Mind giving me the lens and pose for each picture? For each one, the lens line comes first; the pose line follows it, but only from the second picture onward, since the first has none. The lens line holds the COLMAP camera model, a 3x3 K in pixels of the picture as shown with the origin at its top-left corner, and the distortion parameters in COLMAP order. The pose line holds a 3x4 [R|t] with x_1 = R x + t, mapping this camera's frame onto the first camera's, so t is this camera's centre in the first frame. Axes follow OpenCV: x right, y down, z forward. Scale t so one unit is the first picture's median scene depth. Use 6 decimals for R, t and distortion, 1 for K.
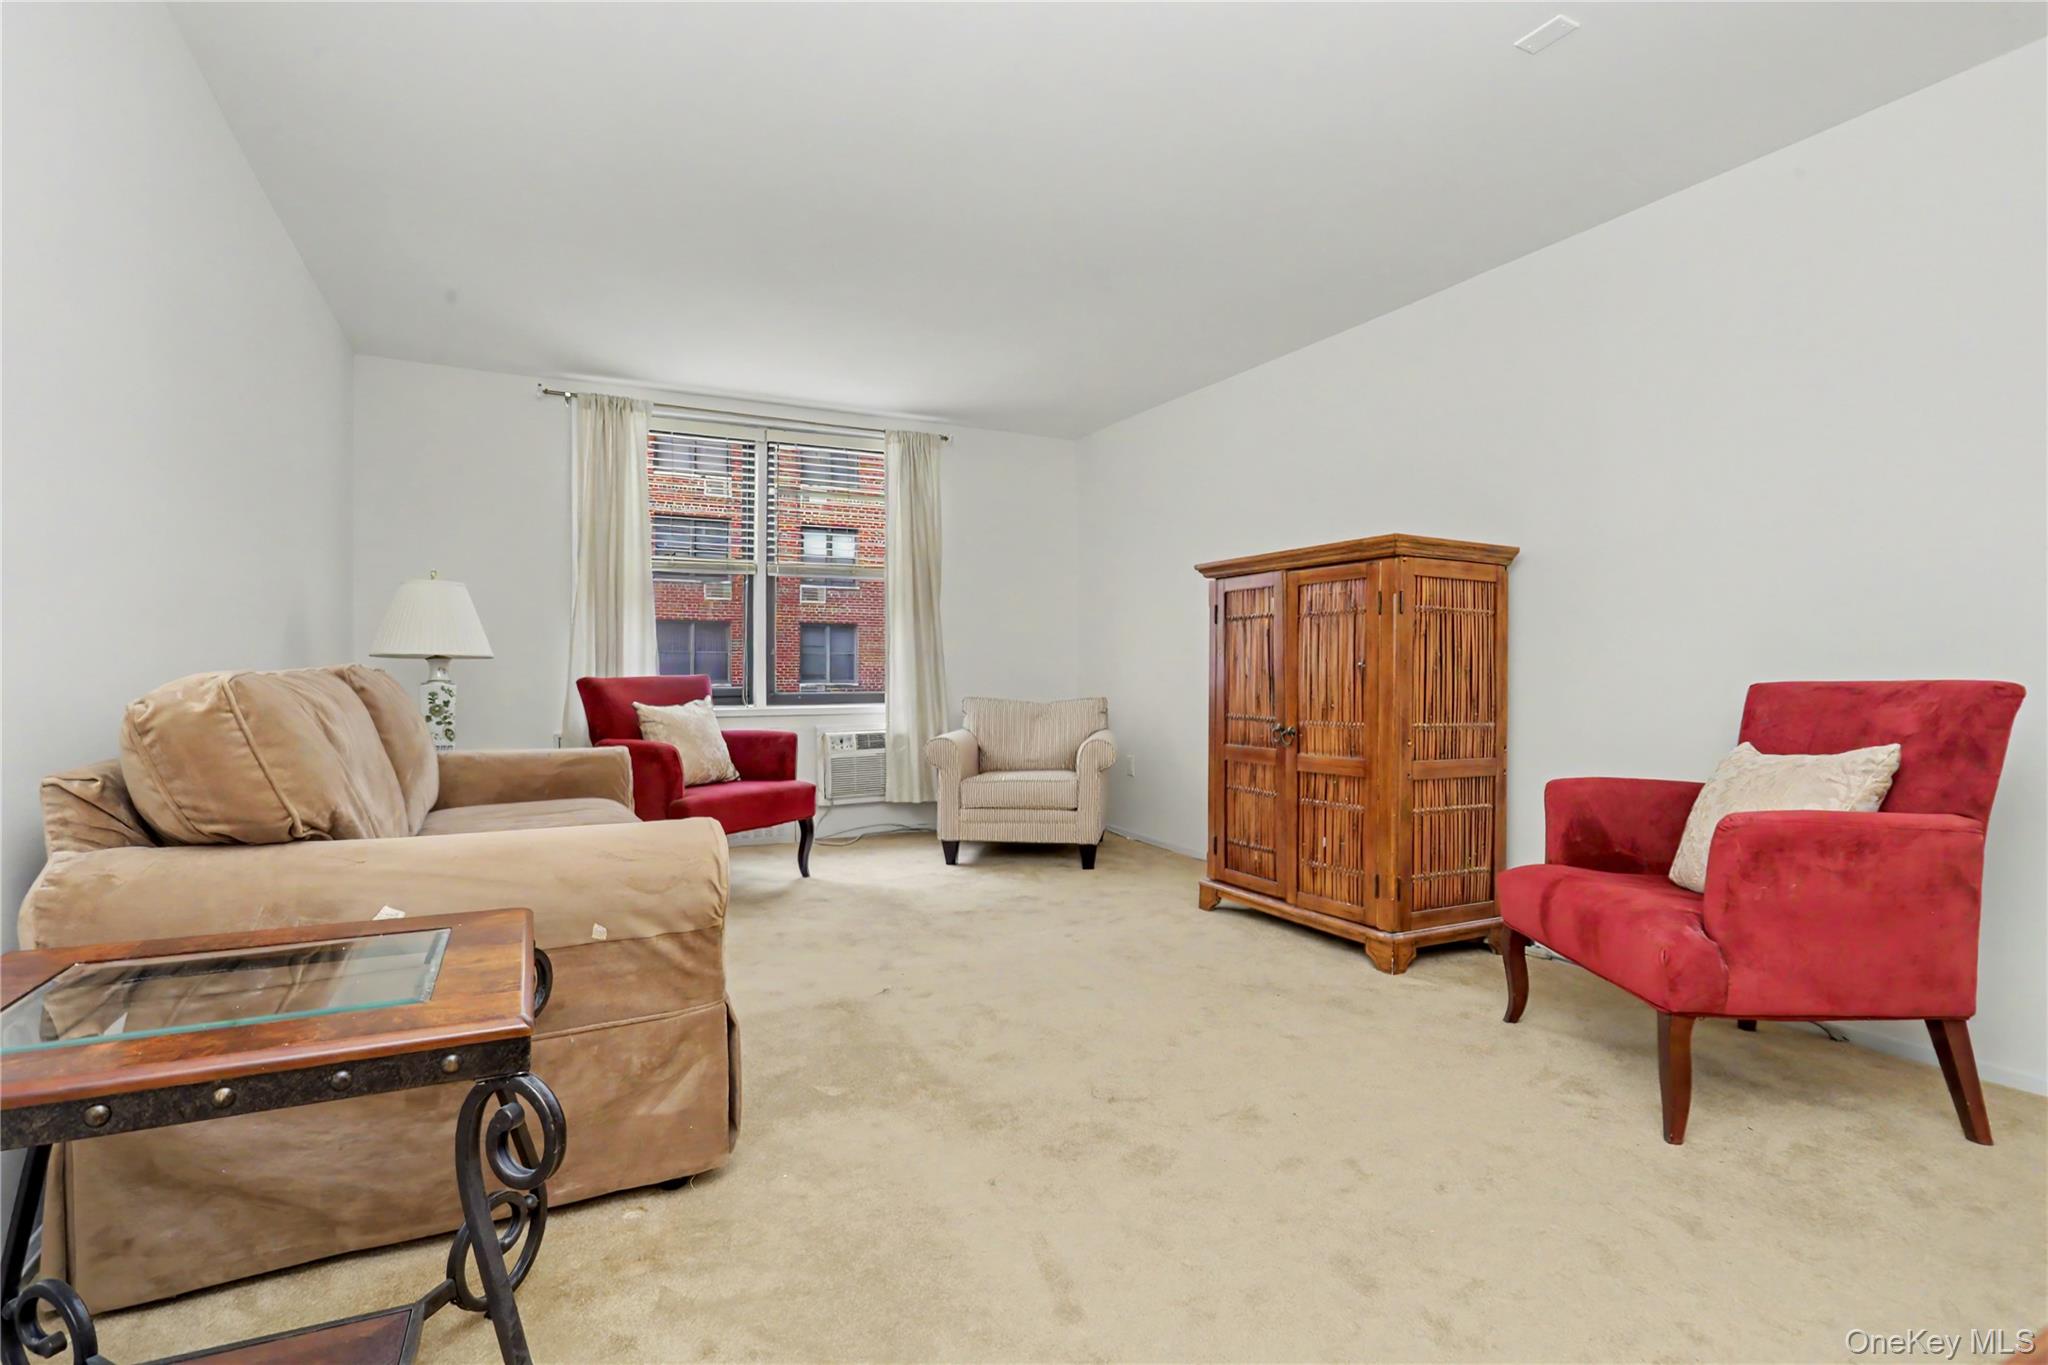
lens RADIAL K [[975.1, 0, 1025.6], [0, 975.1, 676.6], [0, 0, 1]] dist [-0.010717, -0.000219]
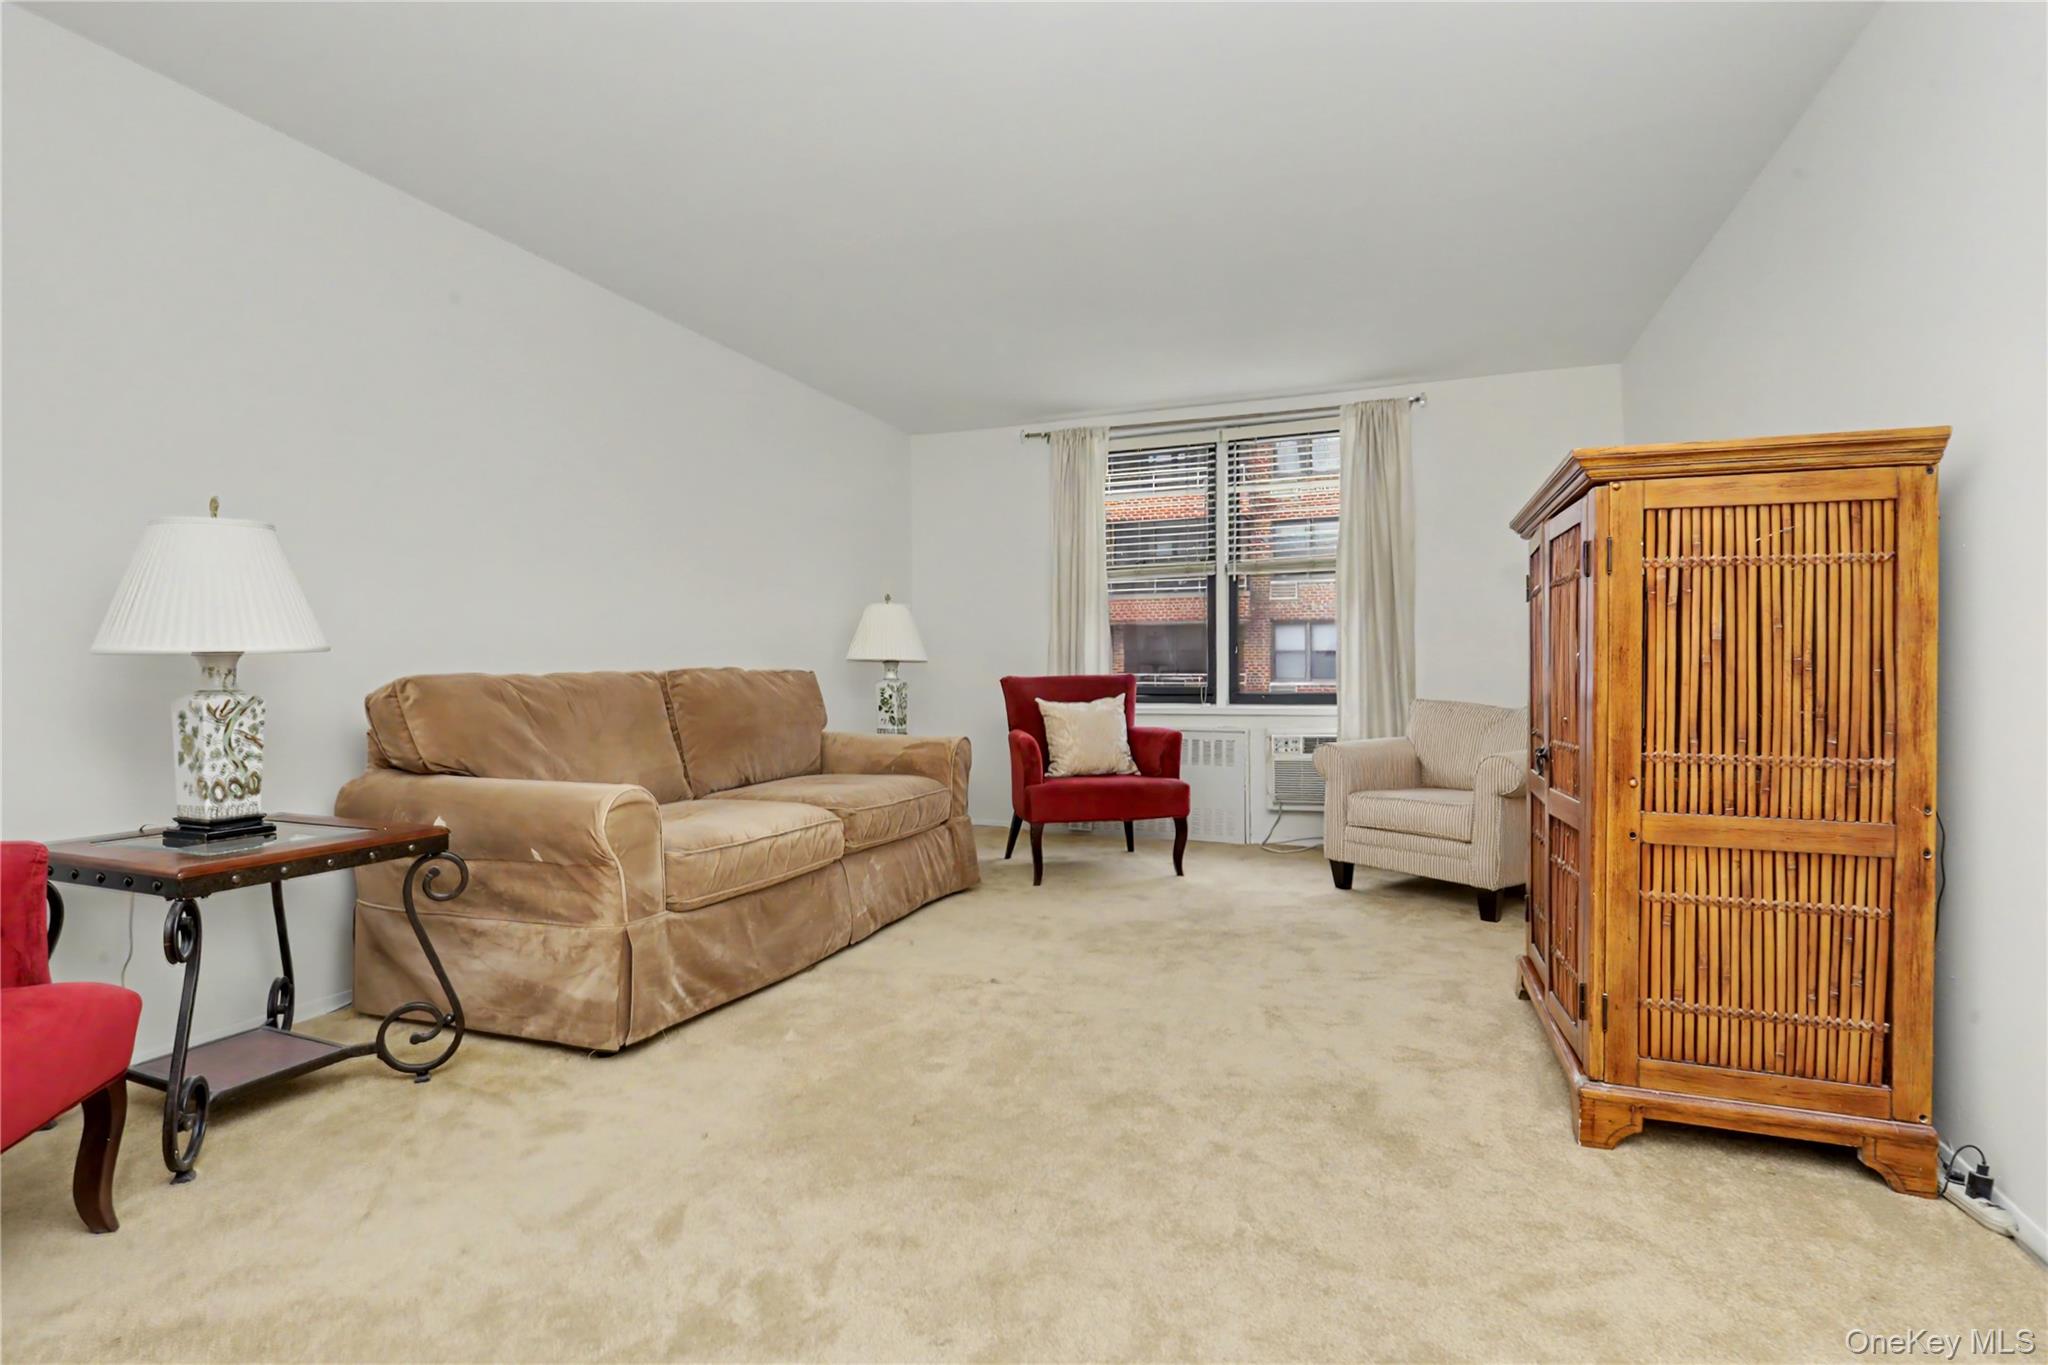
lens RADIAL K [[975.1, 0, 1025.6], [0, 975.1, 676.6], [0, 0, 1]] dist [-0.010717, -0.000219]
pose [[0.673090, -0.000879, -0.739560, 0.476038], [0.002092, 0.999998, 0.000715, 0.000003], [0.739558, -0.002029, 0.673090, 0.244076]]
